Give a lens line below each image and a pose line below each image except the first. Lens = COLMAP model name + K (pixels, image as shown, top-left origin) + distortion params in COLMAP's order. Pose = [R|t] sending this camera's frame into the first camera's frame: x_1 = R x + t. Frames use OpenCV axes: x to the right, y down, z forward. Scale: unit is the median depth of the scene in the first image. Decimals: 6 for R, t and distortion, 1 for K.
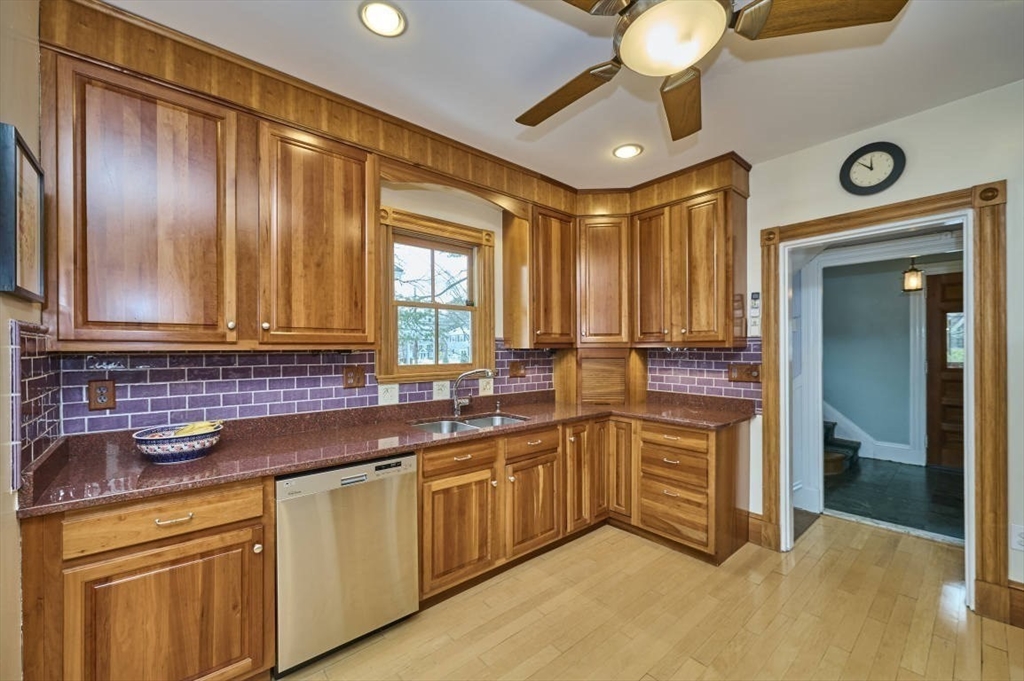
lens RADIAL K [[405.7, 0, 507.8], [0, 405.7, 348.7], [0, 0, 1]] dist [-0.000627, -0.000112]
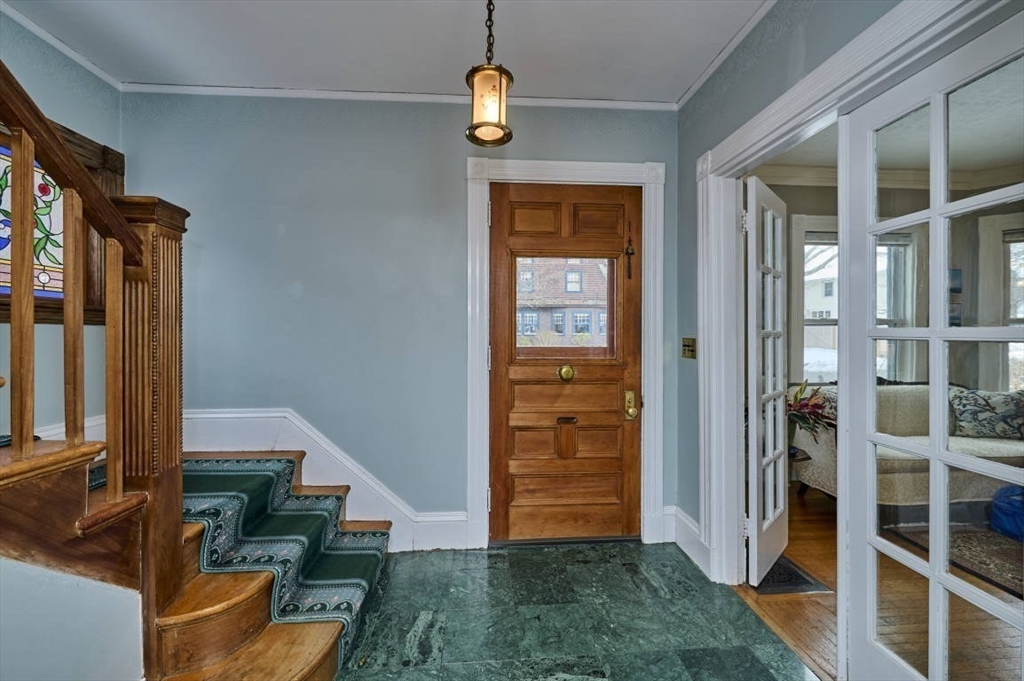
lens RADIAL K [[407.2, 0, 510.5], [0, 407.2, 332.8], [0, 0, 1]] dist [0.000348, -0.000311]
pose [[0.593597, 0.010274, 0.804697, 0.934907], [-0.006586, 0.999947, -0.007908, 0.026350], [-0.804735, -0.000605, 0.593633, 0.998698]]
